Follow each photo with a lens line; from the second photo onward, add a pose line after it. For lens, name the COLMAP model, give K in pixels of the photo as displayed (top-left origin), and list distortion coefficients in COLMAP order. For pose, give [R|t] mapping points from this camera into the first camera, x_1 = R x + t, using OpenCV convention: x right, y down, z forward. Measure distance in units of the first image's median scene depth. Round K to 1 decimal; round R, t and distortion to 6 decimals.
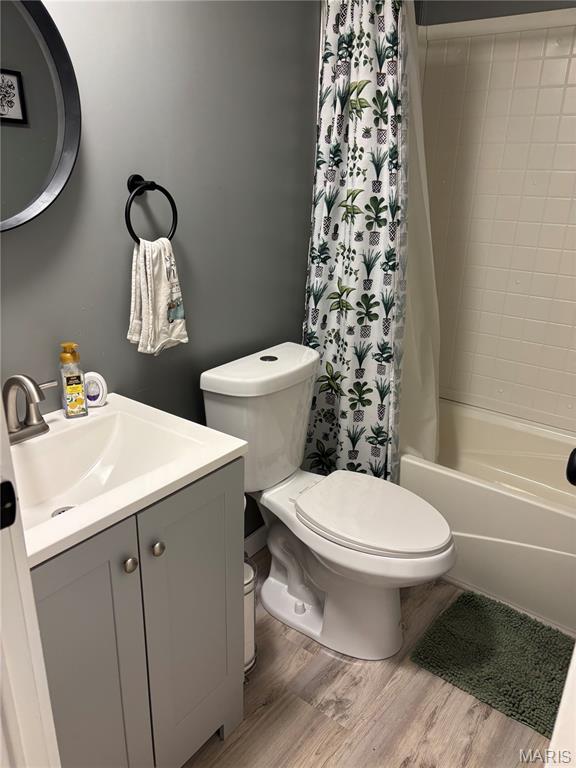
lens RADIAL K [[578.0, 0, 285.3], [0, 578.0, 388.4], [0, 0, 1]] dist [0.045867, -0.043308]
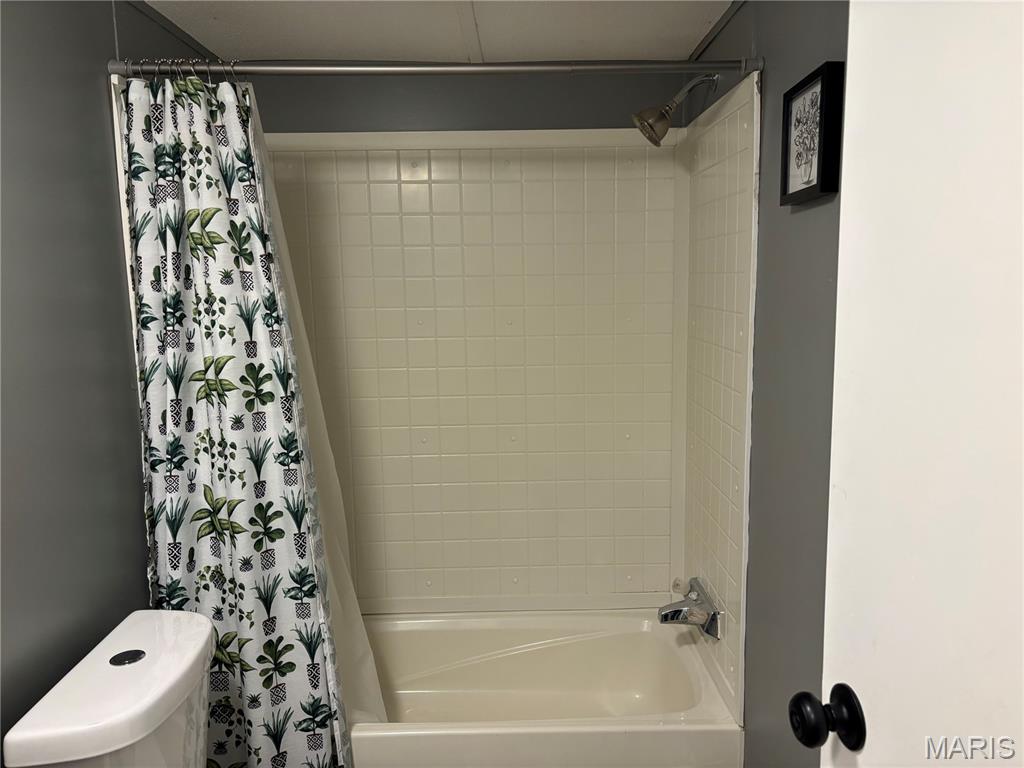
lens RADIAL K [[770.7, 0, 513.5], [0, 770.7, 385.6], [0, 0, 1]] dist [0.045867, -0.043308]
pose [[0.783079, -0.122865, 0.609665, -0.154548], [0.250959, 0.959363, -0.129003, -0.106378], [-0.569040, 0.254020, 0.782091, 0.118367]]
